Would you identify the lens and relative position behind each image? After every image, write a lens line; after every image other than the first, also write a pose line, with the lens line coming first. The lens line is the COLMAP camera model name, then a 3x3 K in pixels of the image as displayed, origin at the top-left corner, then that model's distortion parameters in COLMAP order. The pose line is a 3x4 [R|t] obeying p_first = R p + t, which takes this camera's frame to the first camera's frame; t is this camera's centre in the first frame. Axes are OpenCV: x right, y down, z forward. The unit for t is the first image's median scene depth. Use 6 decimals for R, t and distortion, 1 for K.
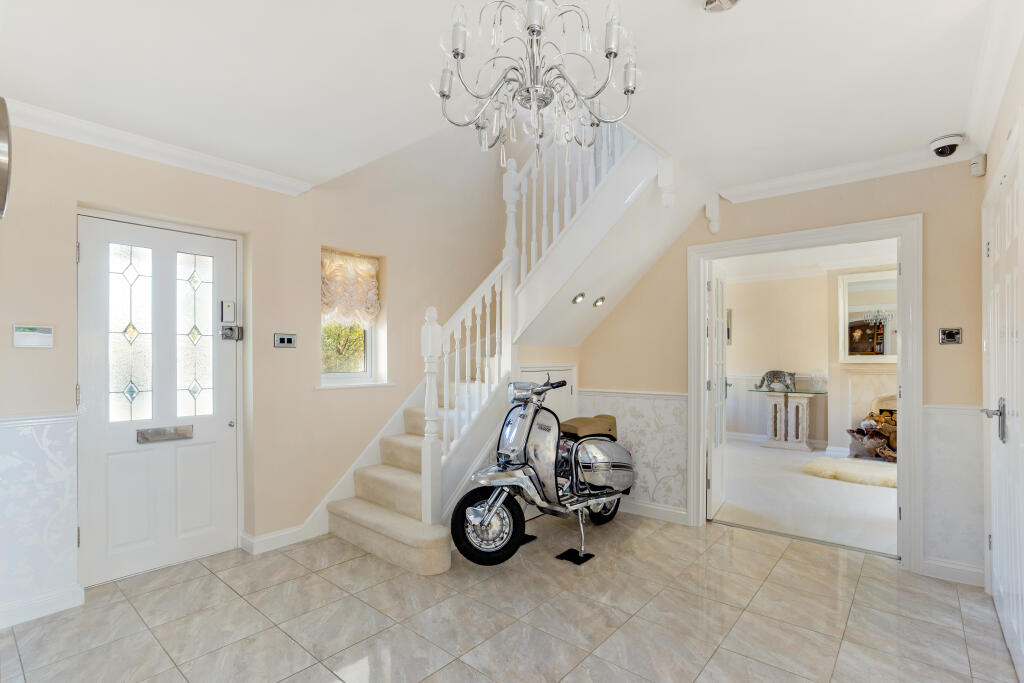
lens RADIAL K [[486.9, 0, 511.7], [0, 486.9, 346.6], [0, 0, 1]] dist [-0.003510, 0.003500]
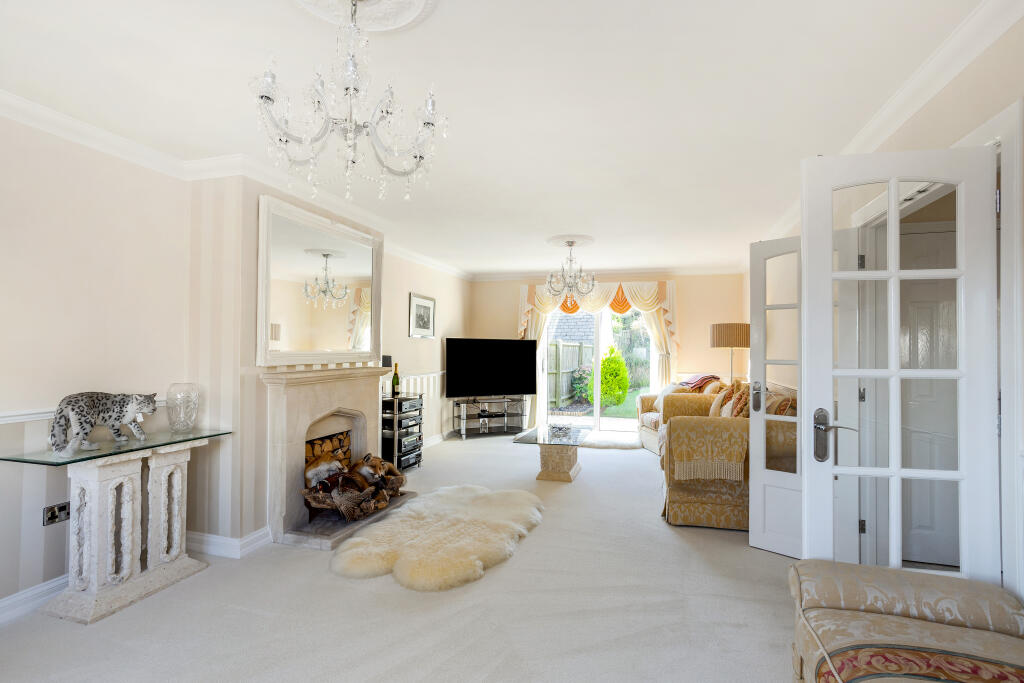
lens RADIAL K [[504.8, 0, 512.4], [0, 504.8, 341.7], [0, 0, 1]] dist [-0.000833, -0.000143]
pose [[-0.402908, 0.005137, 0.915226, 0.071278], [-0.004744, 0.999959, -0.007701, 0.011467], [-0.915228, -0.007444, -0.402867, 0.889195]]
